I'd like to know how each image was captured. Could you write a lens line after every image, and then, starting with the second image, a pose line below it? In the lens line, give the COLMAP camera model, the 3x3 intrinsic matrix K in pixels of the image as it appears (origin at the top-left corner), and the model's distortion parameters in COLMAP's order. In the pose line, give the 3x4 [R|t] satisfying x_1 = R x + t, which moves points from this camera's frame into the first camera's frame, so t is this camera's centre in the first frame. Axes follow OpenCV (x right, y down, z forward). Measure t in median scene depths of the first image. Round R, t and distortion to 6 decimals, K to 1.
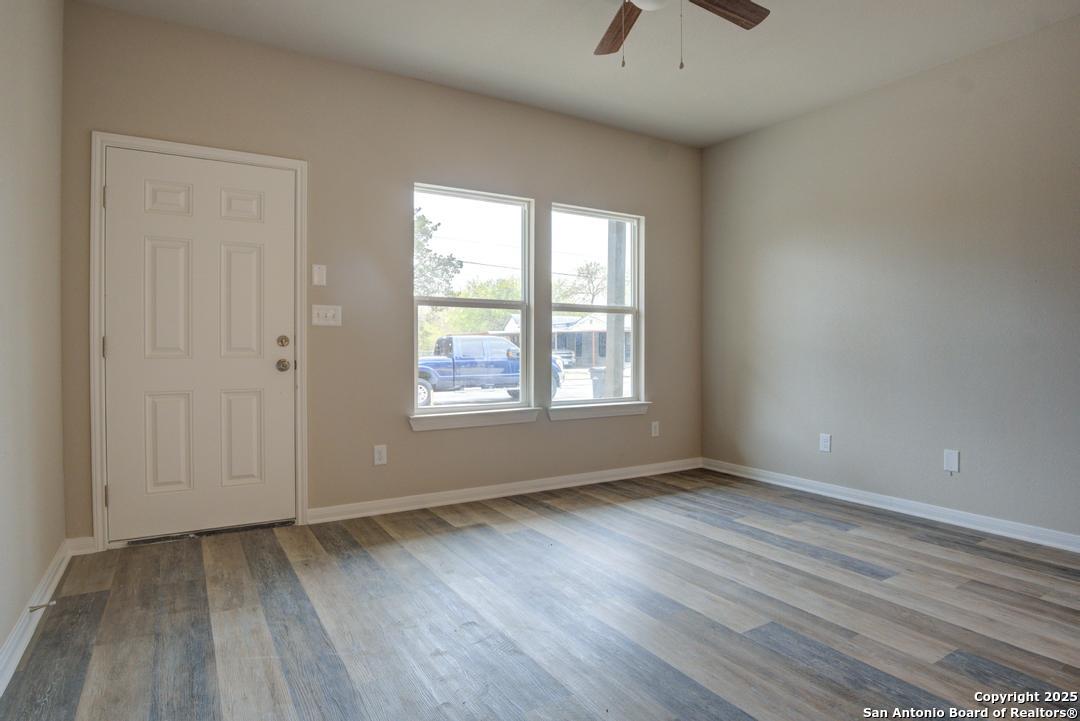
lens RADIAL K [[593.7, 0, 540.0], [0, 593.7, 360.5], [0, 0, 1]] dist [-0.005120, 0.000690]
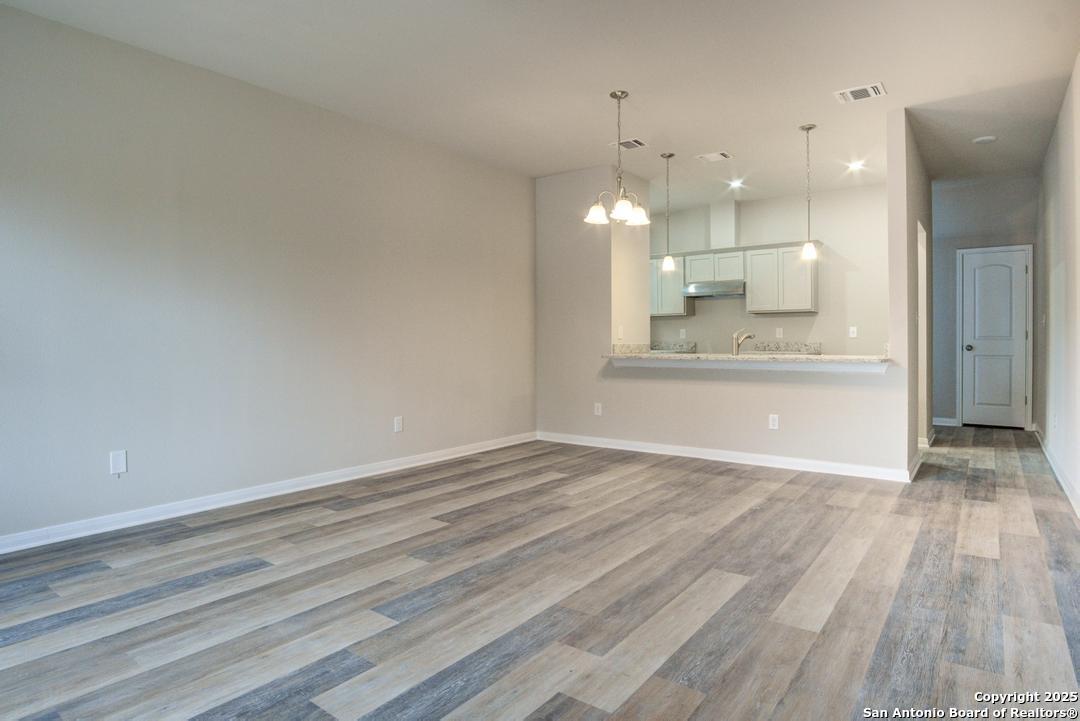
lens RADIAL K [[614.4, 0, 540.0], [0, 614.4, 360.5], [0, 0, 1]] dist [0.003352, 0.003465]
pose [[-0.363999, -0.025453, 0.931051, -0.565132], [0.018256, 0.999240, 0.034454, -0.016570], [-0.931220, 0.029539, -0.363258, 0.898187]]
